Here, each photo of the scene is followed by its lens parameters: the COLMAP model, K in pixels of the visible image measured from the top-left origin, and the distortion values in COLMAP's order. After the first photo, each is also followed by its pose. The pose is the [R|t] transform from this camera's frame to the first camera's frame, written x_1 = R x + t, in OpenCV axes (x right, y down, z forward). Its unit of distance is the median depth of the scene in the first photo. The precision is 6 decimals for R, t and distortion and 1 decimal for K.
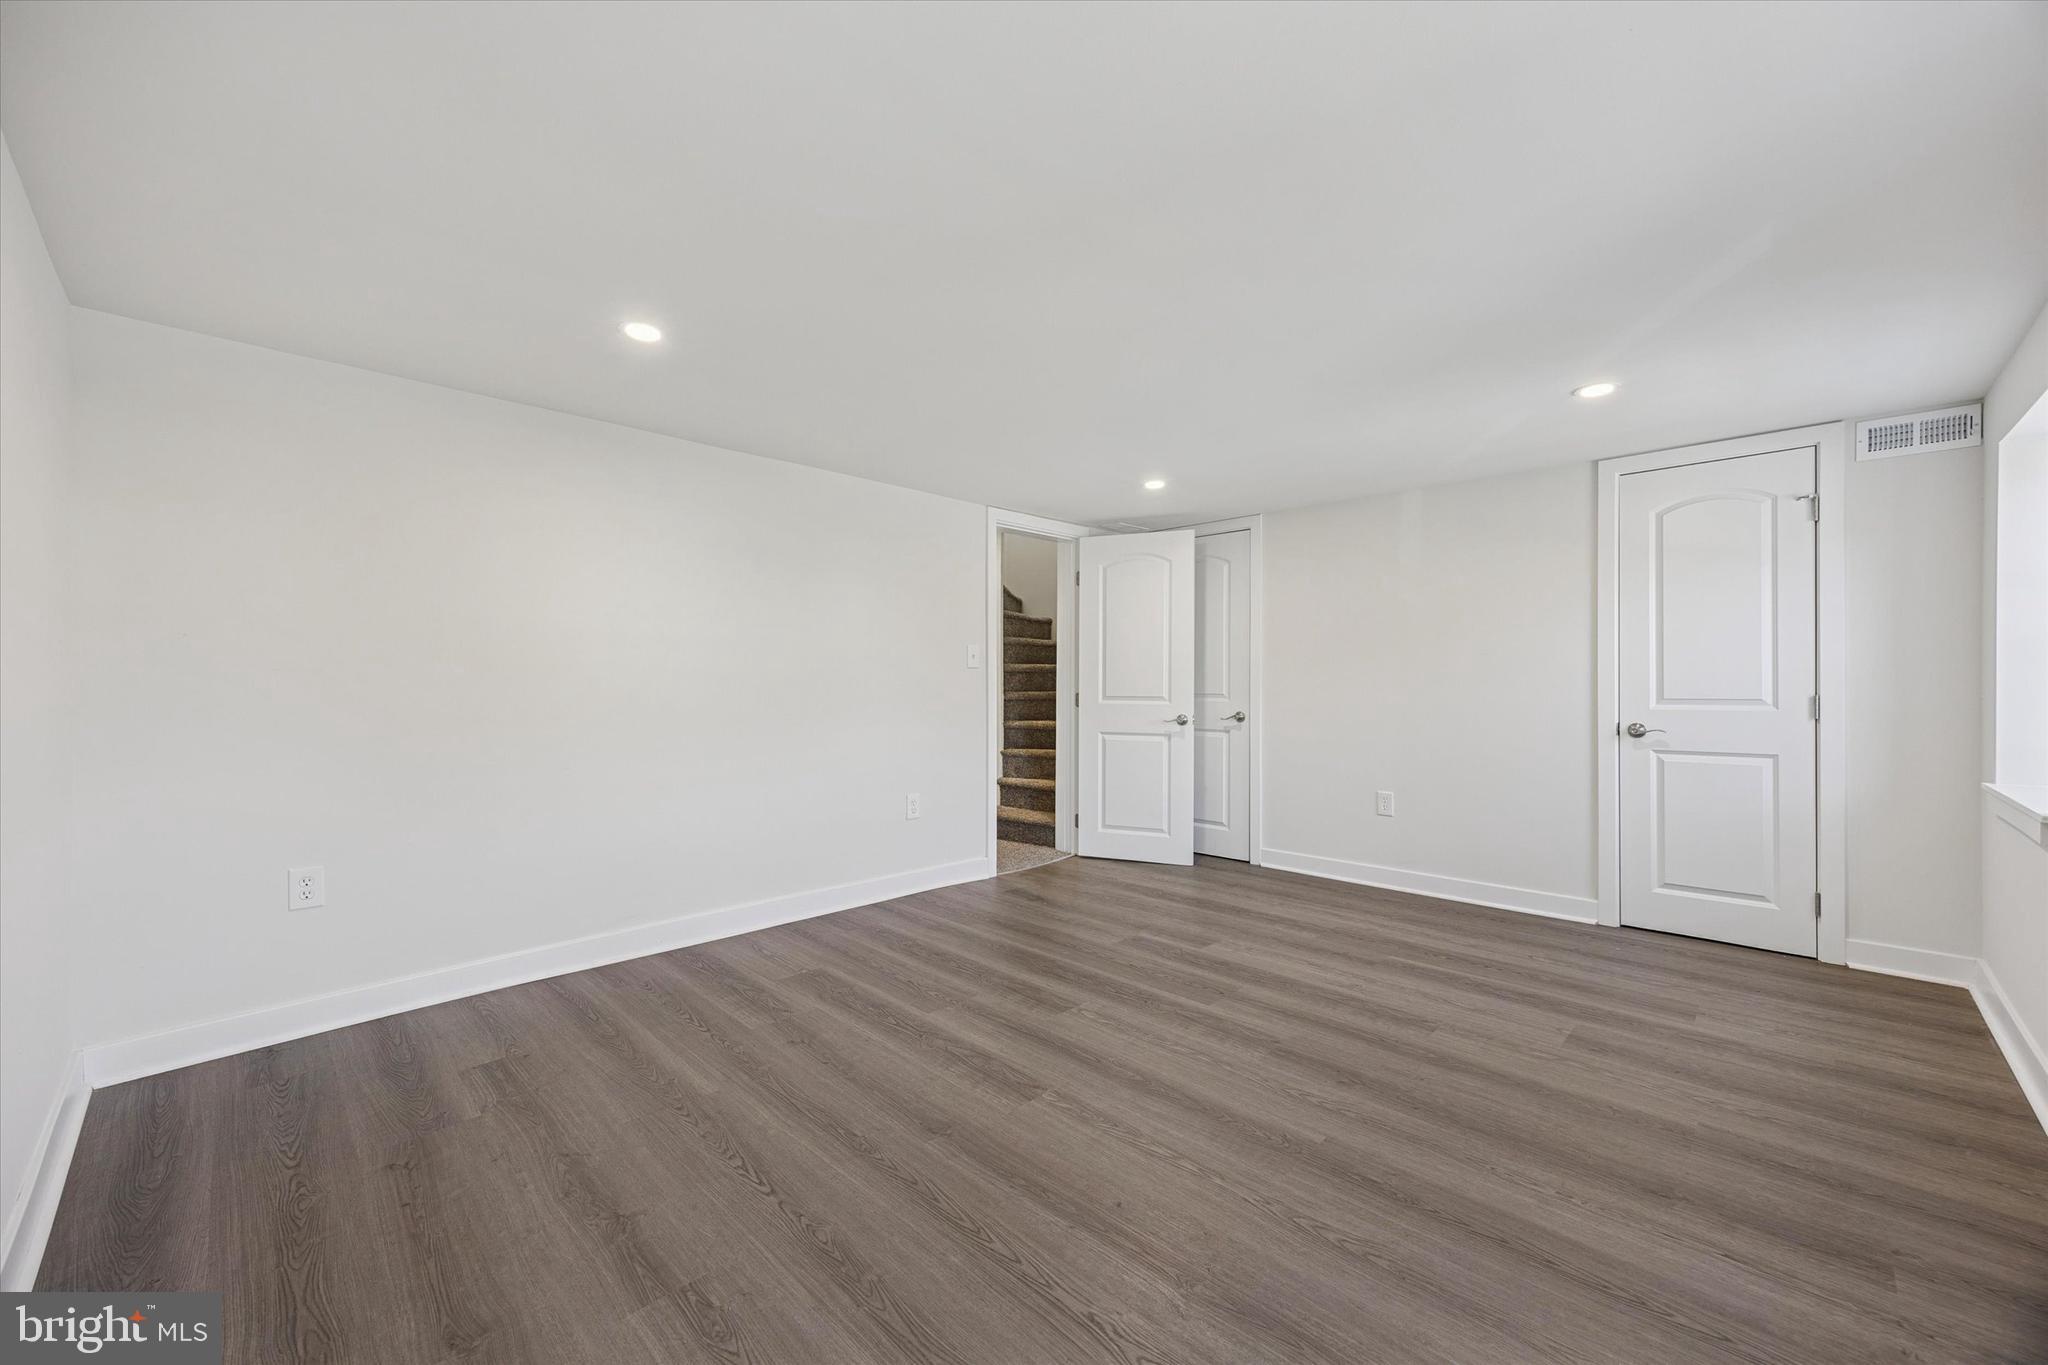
lens RADIAL K [[786.8, 0, 1009.7], [0, 786.8, 680.5], [0, 0, 1]] dist [0.001302, -0.000439]
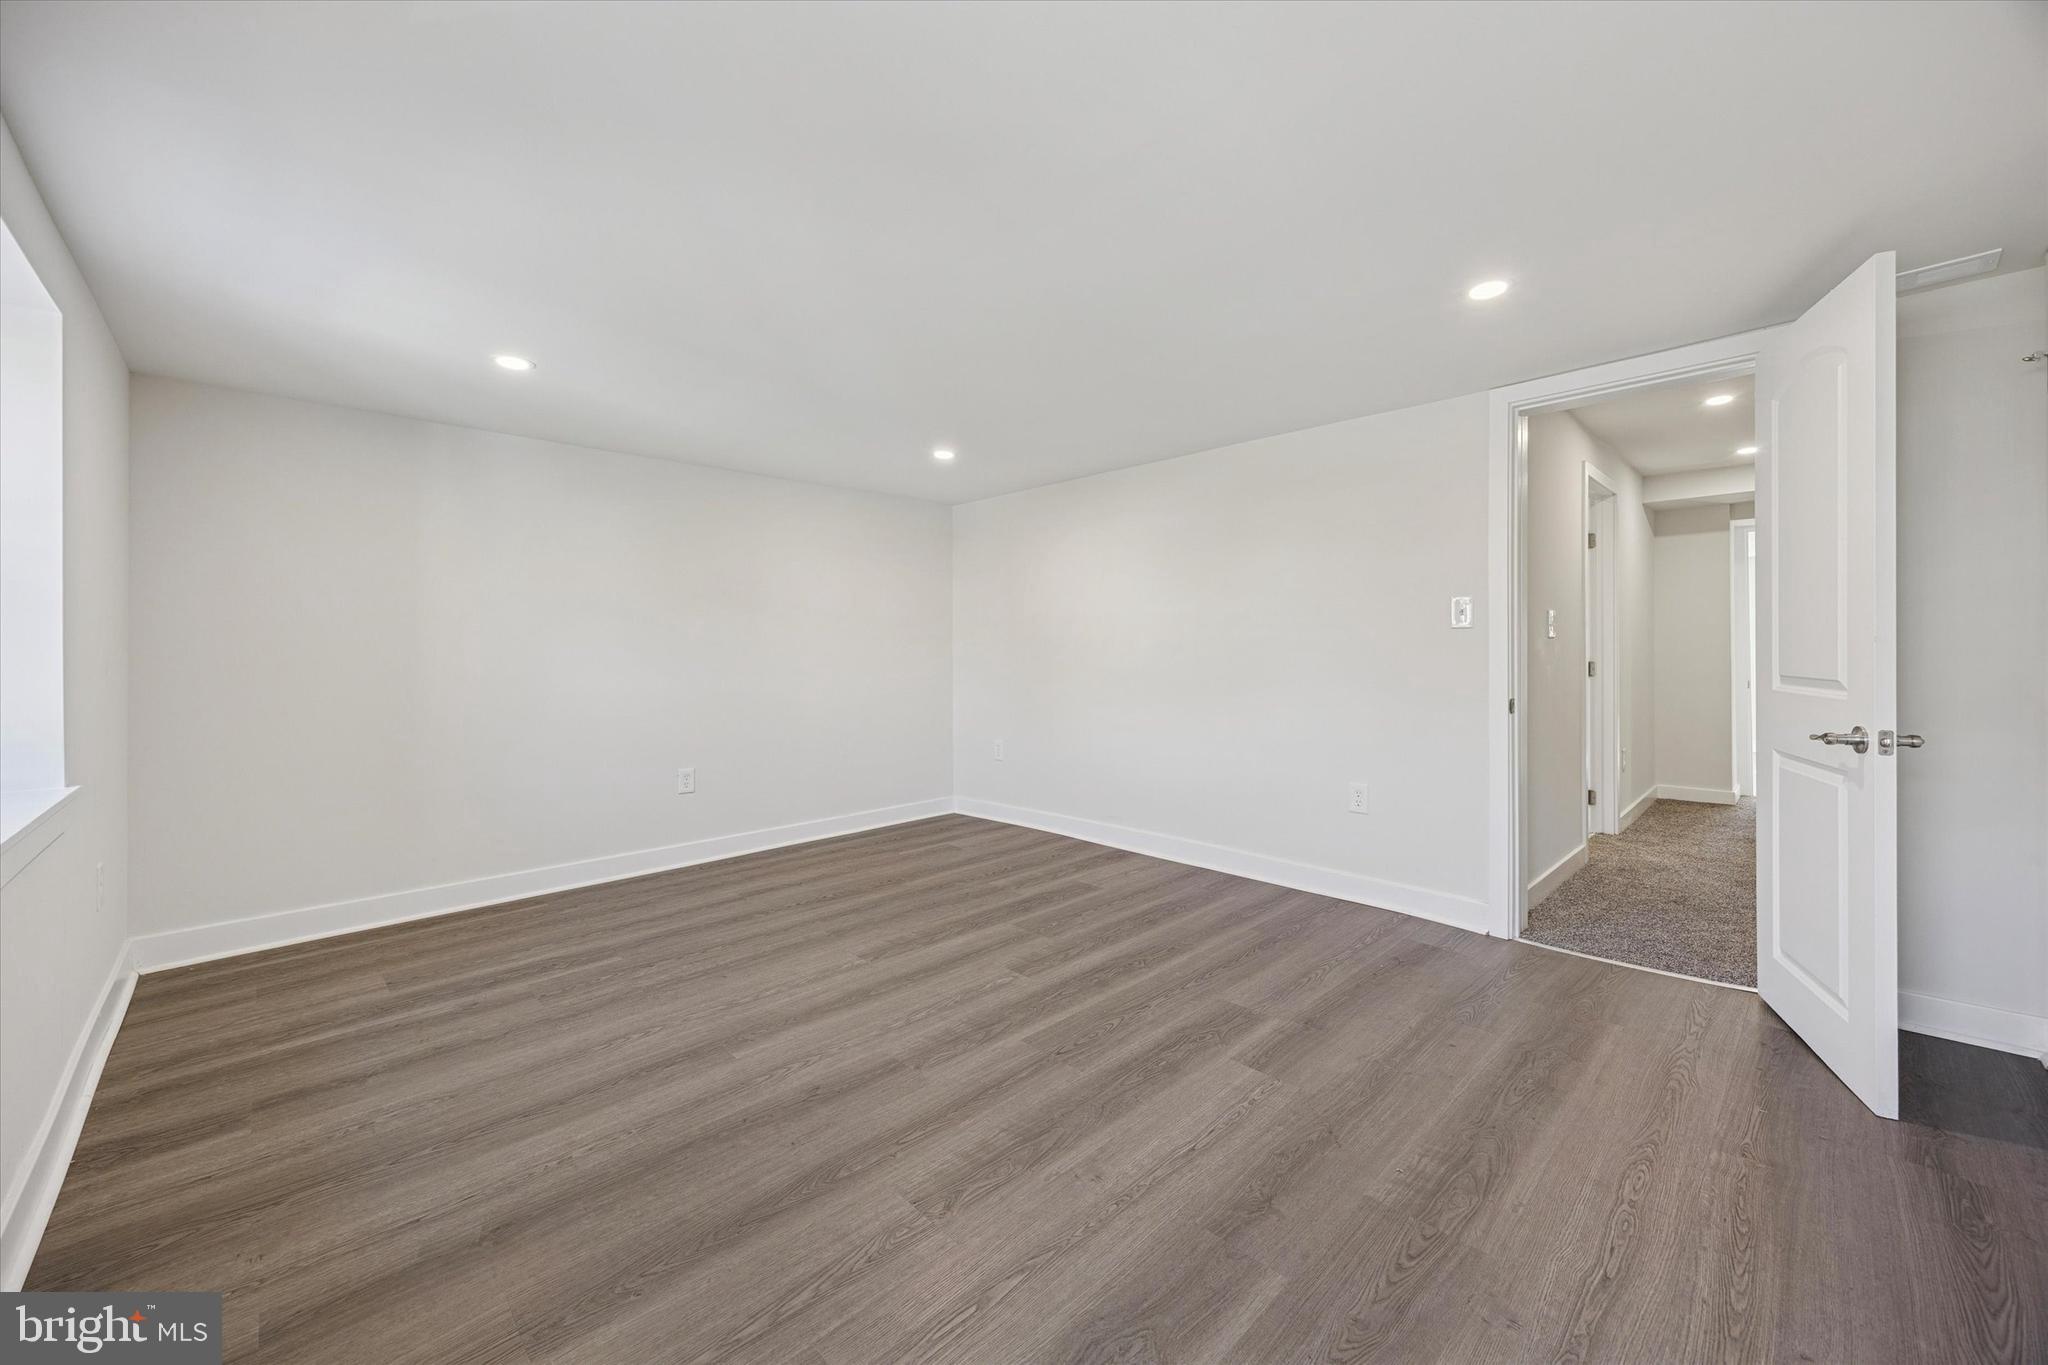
lens RADIAL K [[786.8, 0, 1037.8], [0, 786.8, 631.3], [0, 0, 1]] dist [0.001302, -0.000439]
pose [[-0.001658, -0.021603, -0.999765, 0.978339], [0.011597, 0.999699, -0.021621, -0.002592], [0.999931, -0.011630, -0.001407, 0.912160]]
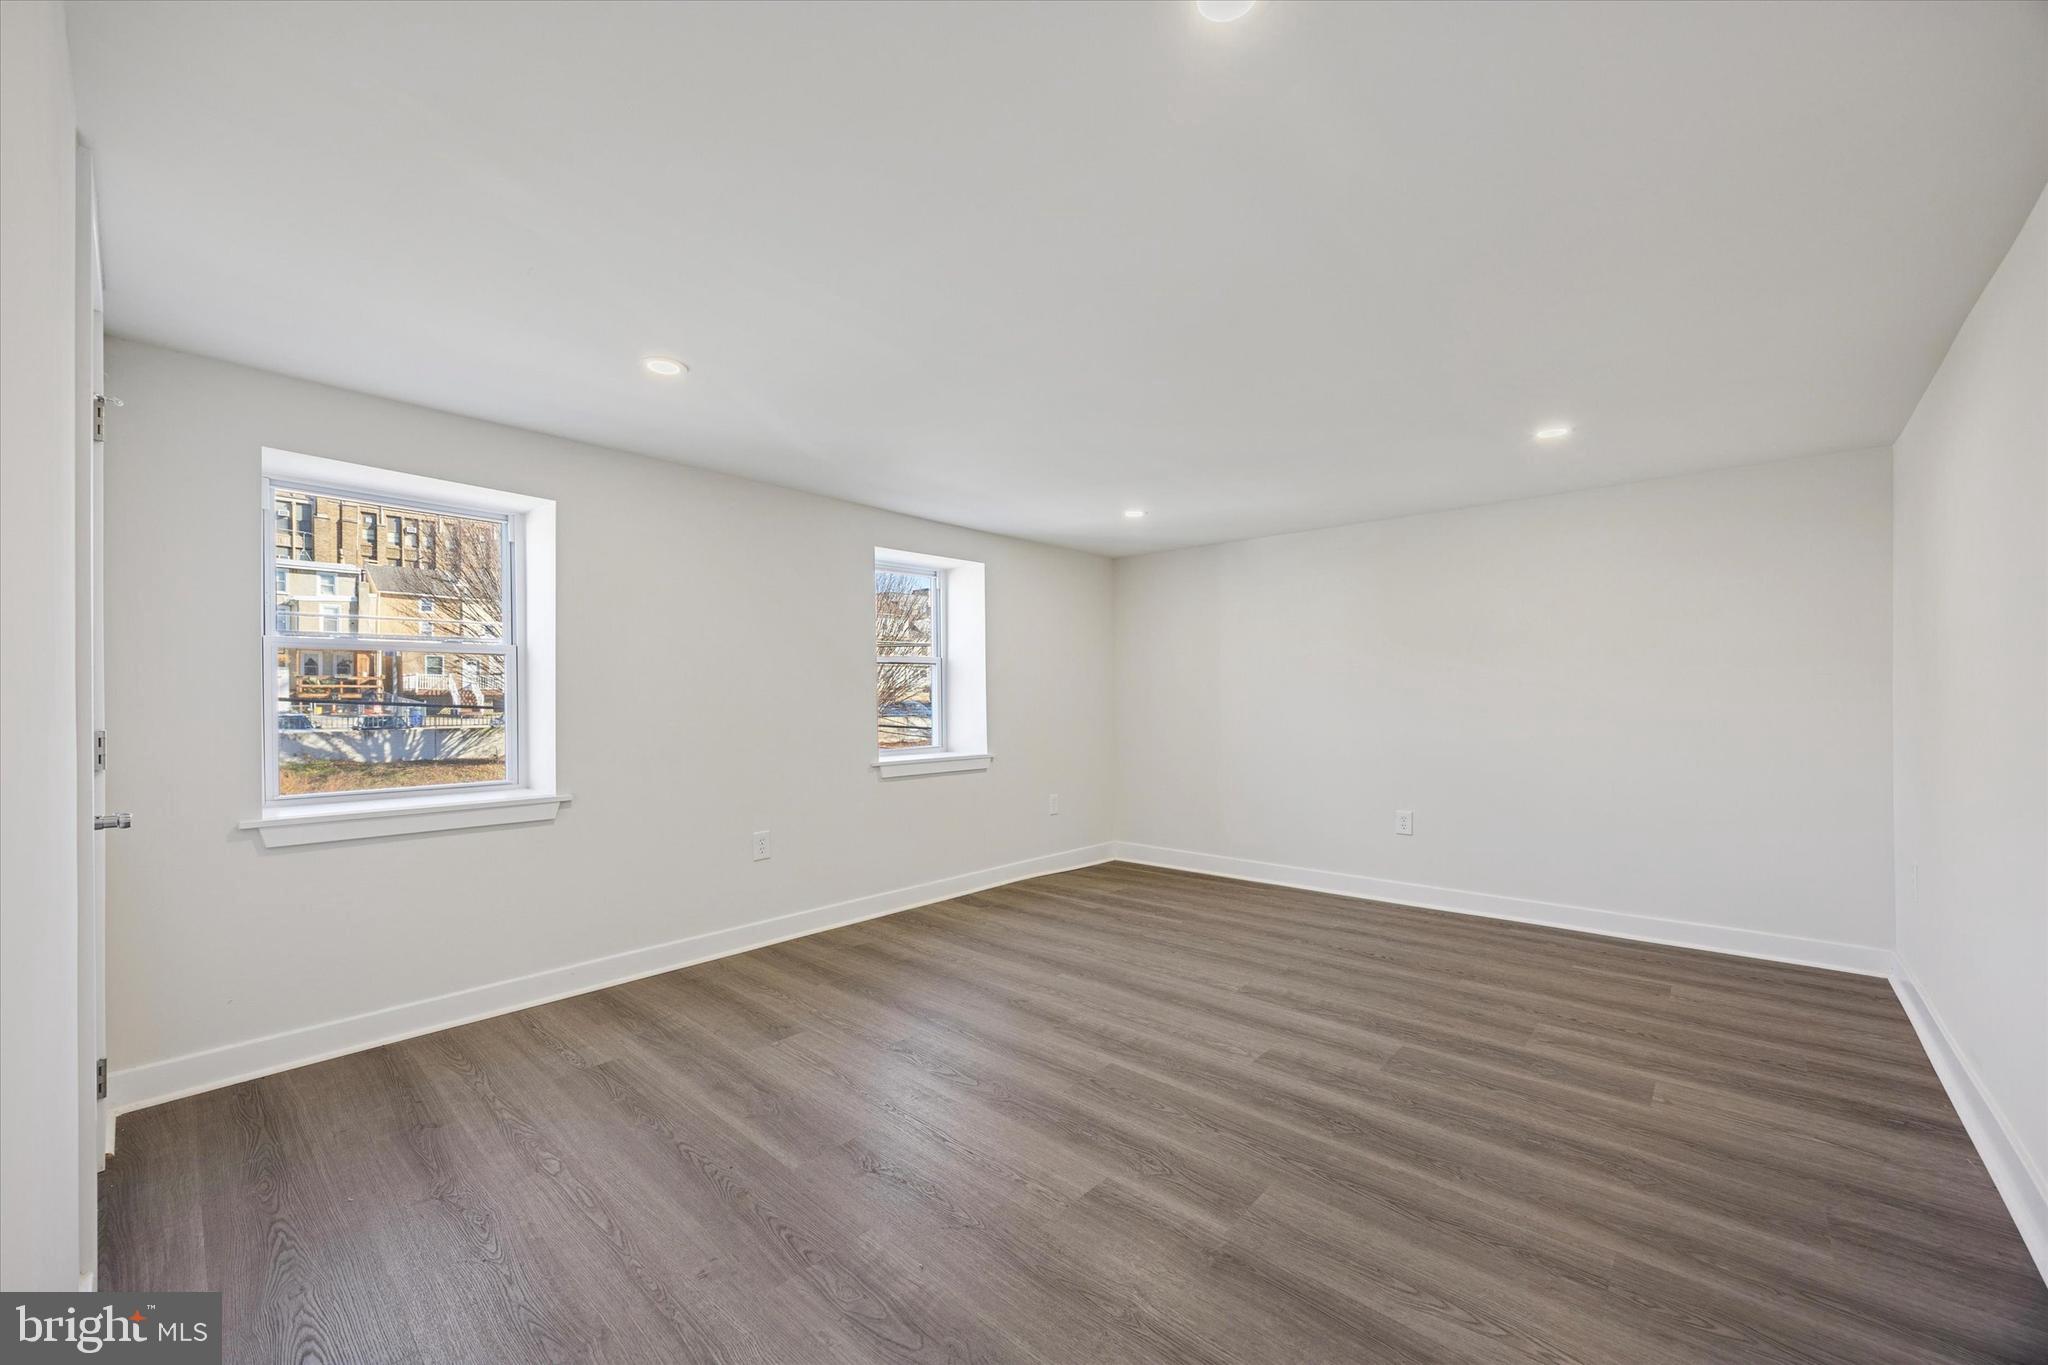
lens RADIAL K [[786.8, 0, 1014.8], [0, 786.8, 666.6], [0, 0, 1]] dist [0.001302, -0.000439]
pose [[-0.998743, 0.005577, -0.049817, 0.361625], [0.007859, 0.998922, -0.045742, 0.000576], [0.049508, -0.046076, -0.997710, 1.703636]]
